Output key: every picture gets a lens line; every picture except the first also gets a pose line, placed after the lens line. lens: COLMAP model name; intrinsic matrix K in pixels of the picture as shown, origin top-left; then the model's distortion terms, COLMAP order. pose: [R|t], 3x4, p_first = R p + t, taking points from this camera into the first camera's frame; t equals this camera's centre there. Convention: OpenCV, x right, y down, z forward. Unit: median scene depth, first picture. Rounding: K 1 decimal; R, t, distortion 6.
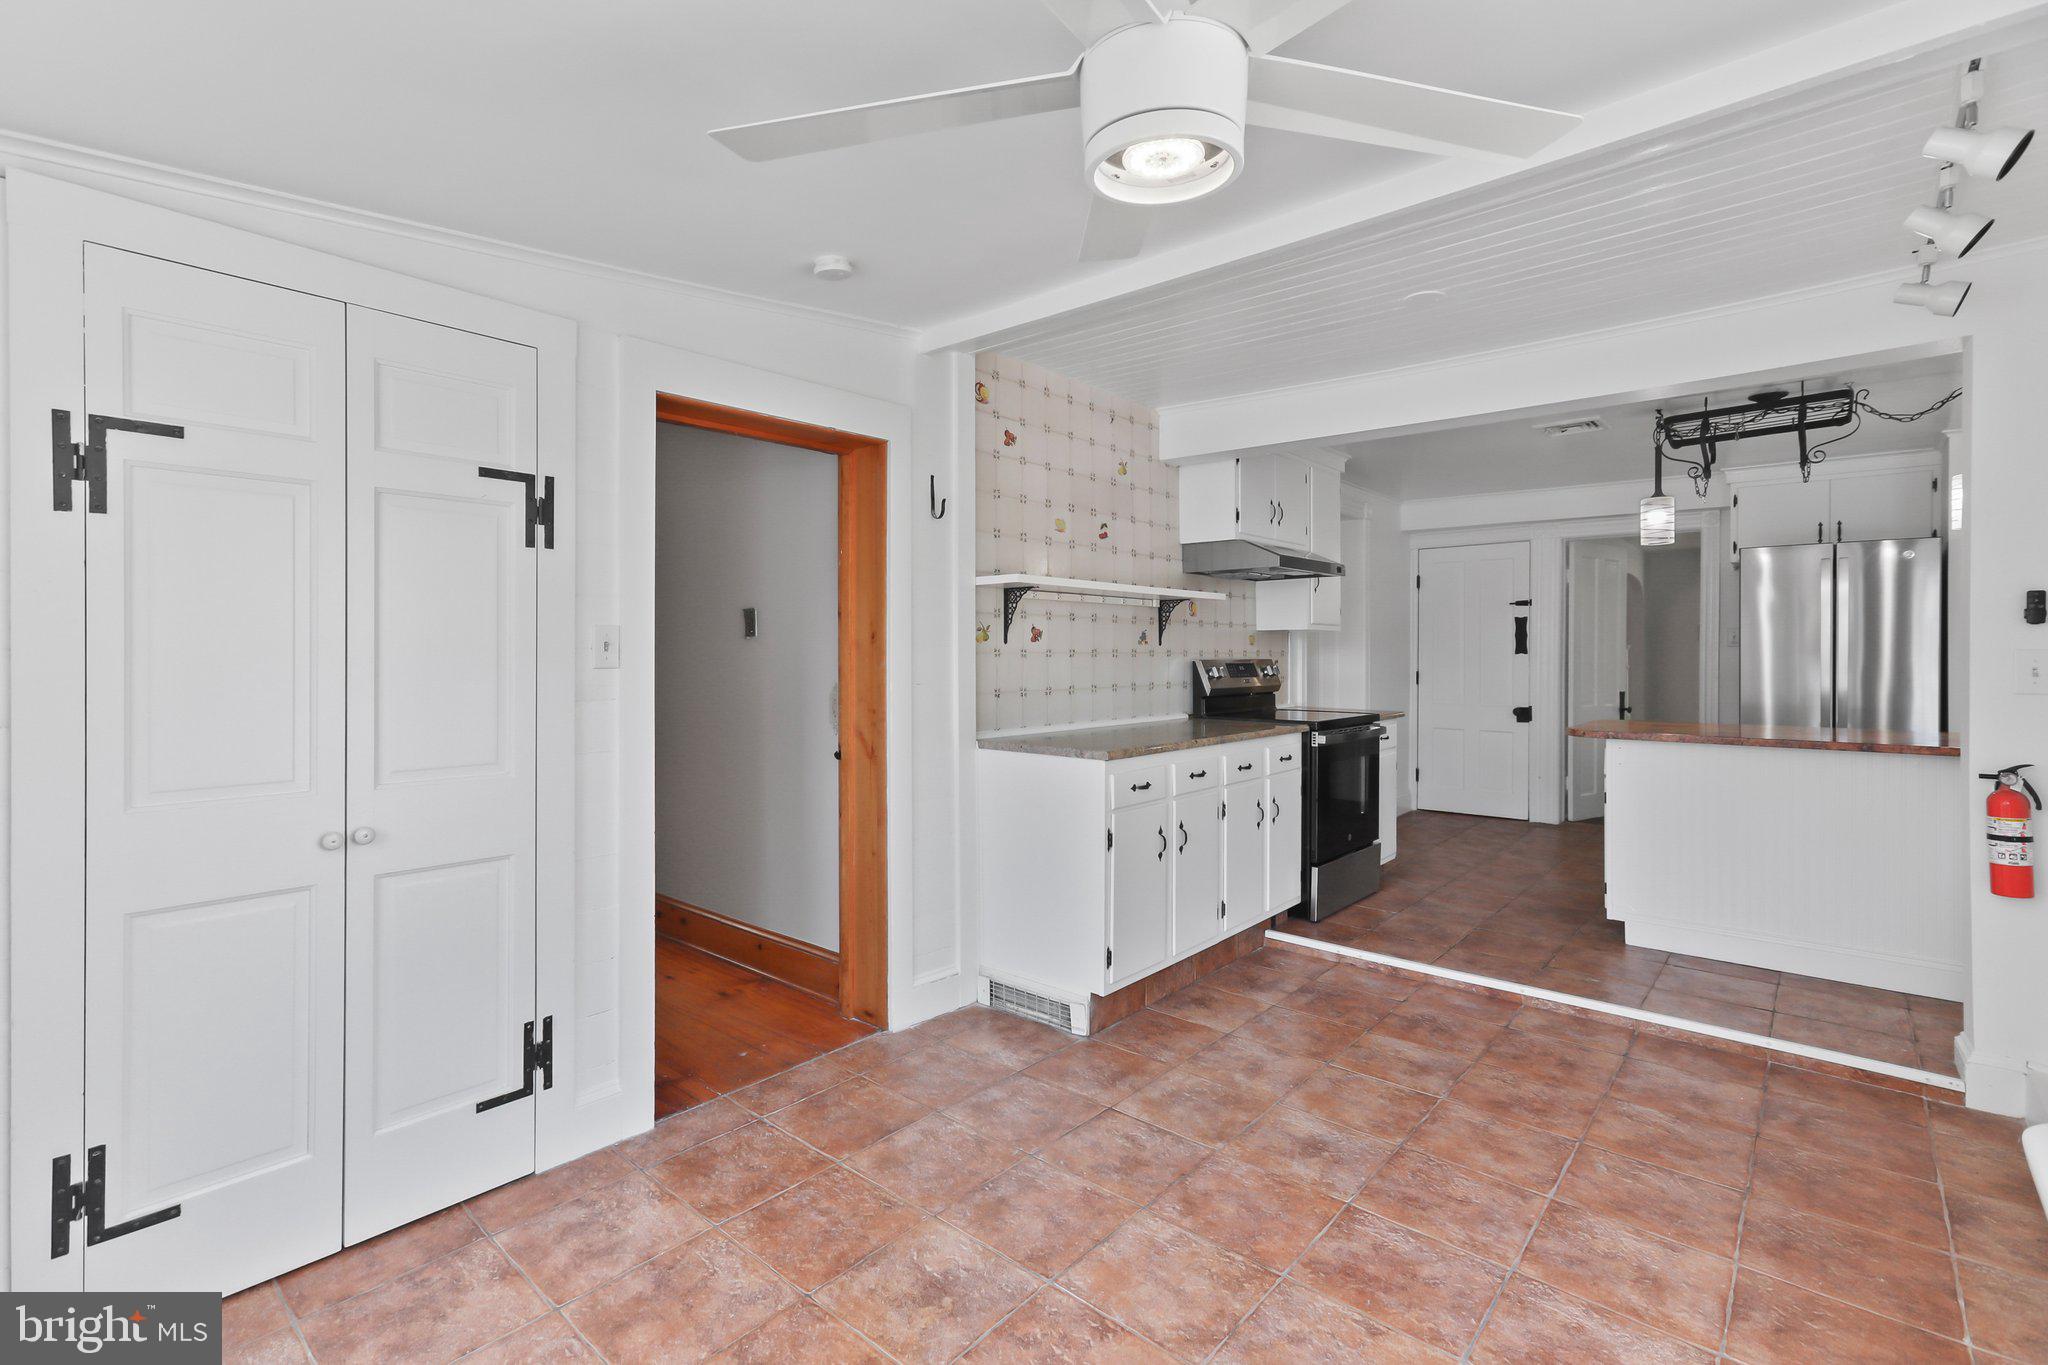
lens RADIAL K [[929.3, 0, 1005.5], [0, 929.3, 667.9], [0, 0, 1]] dist [0.019394, 0.003940]
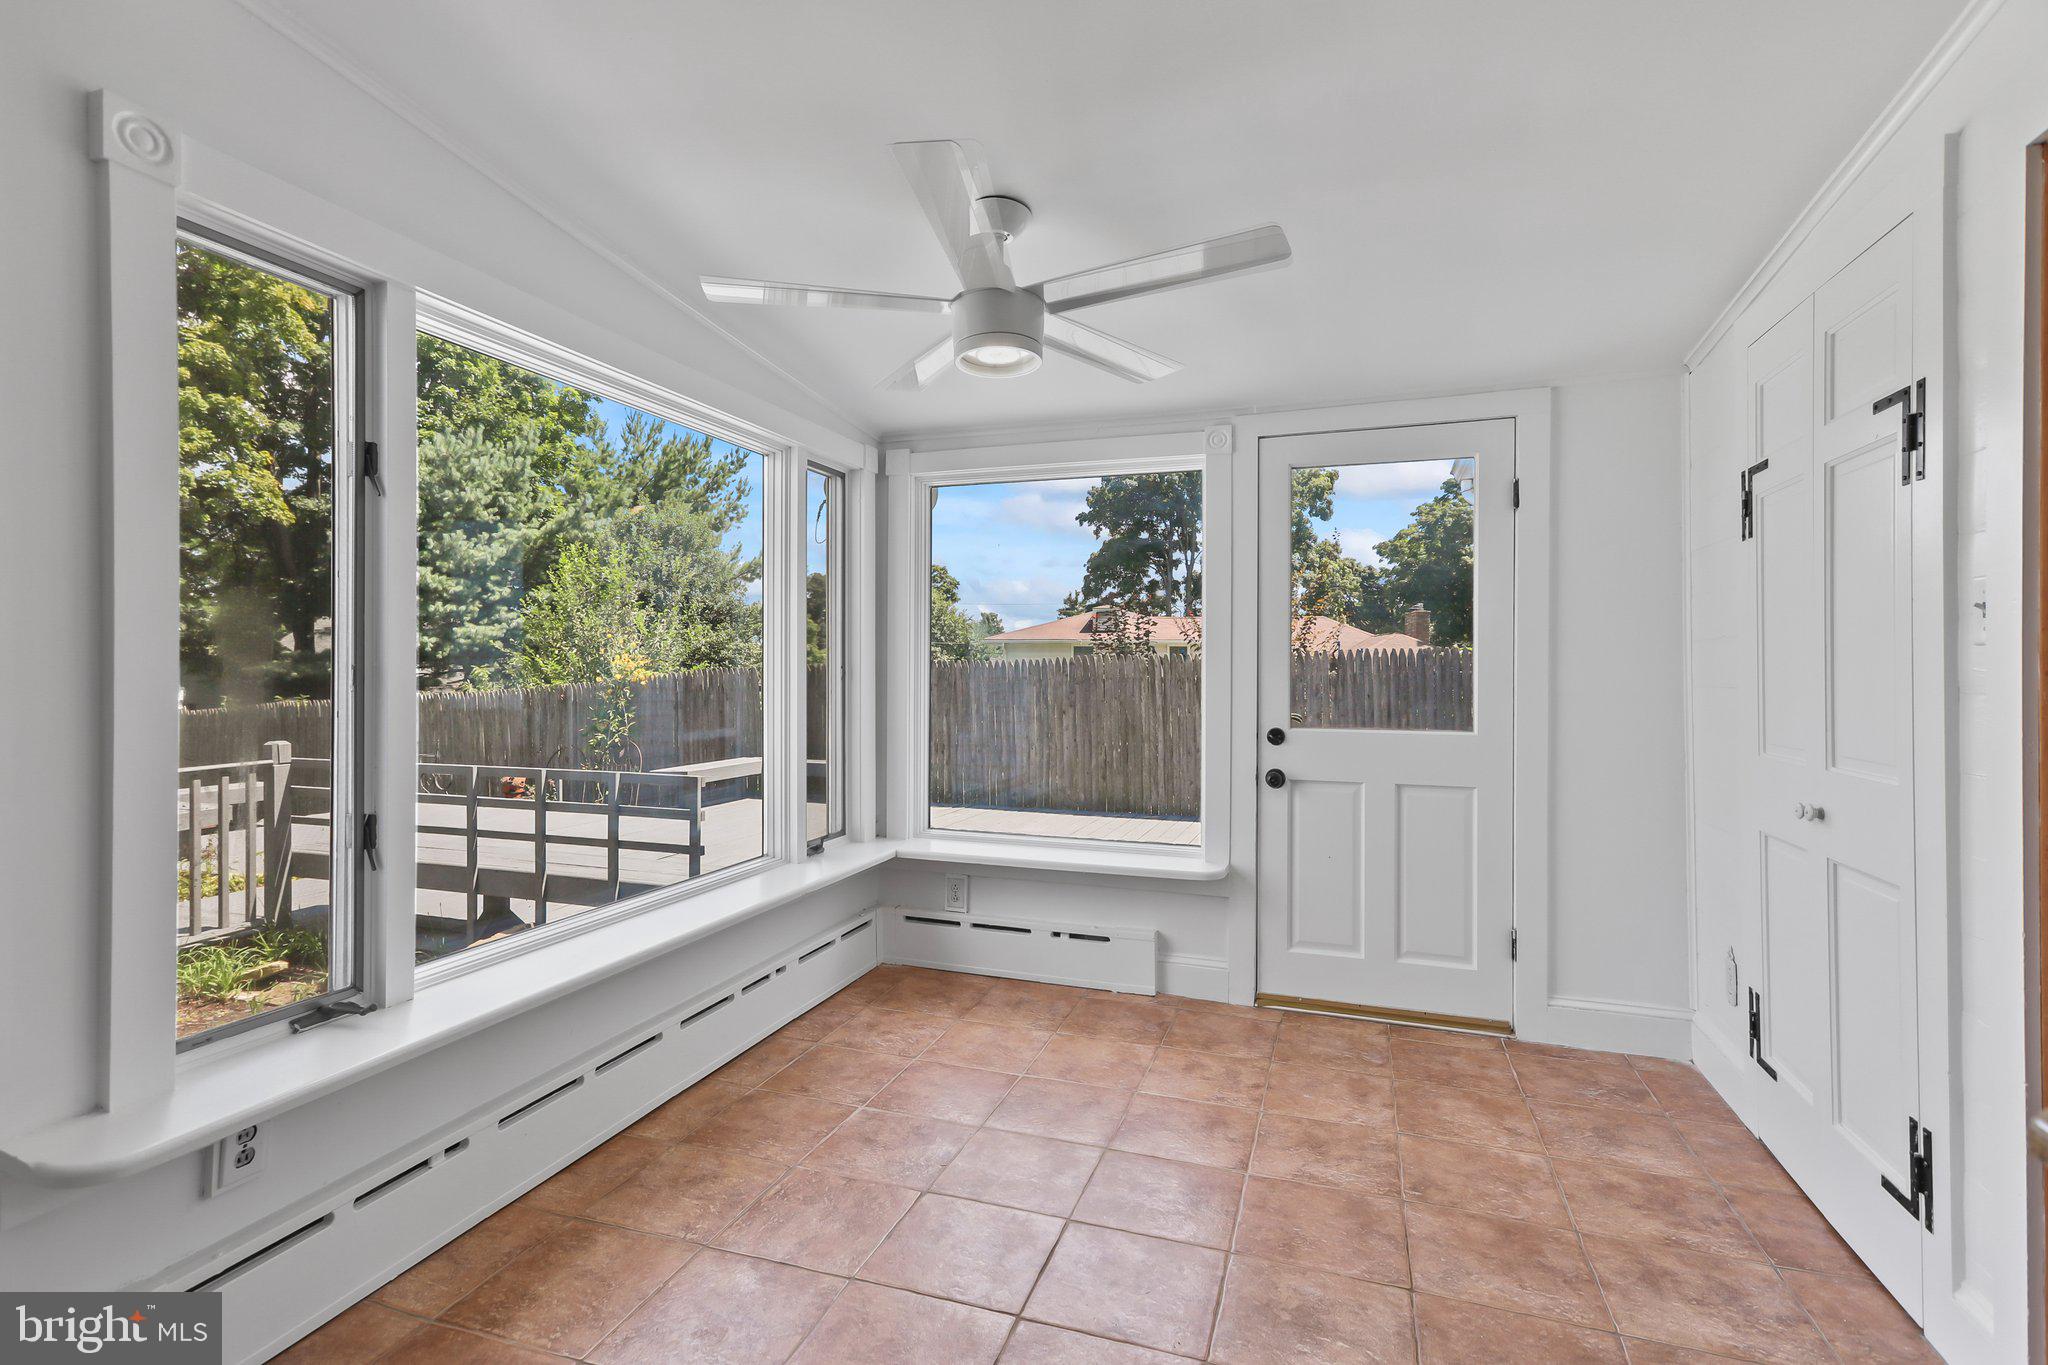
lens RADIAL K [[1001.7, 0, 1021.5], [0, 1001.7, 681.0], [0, 0, 1]] dist [0.001822, 0.000254]
pose [[-0.920704, 0.000576, -0.390261, 0.539070], [-0.005657, 0.999874, 0.014822, 0.026073], [0.390221, 0.015854, -0.920585, 1.709964]]
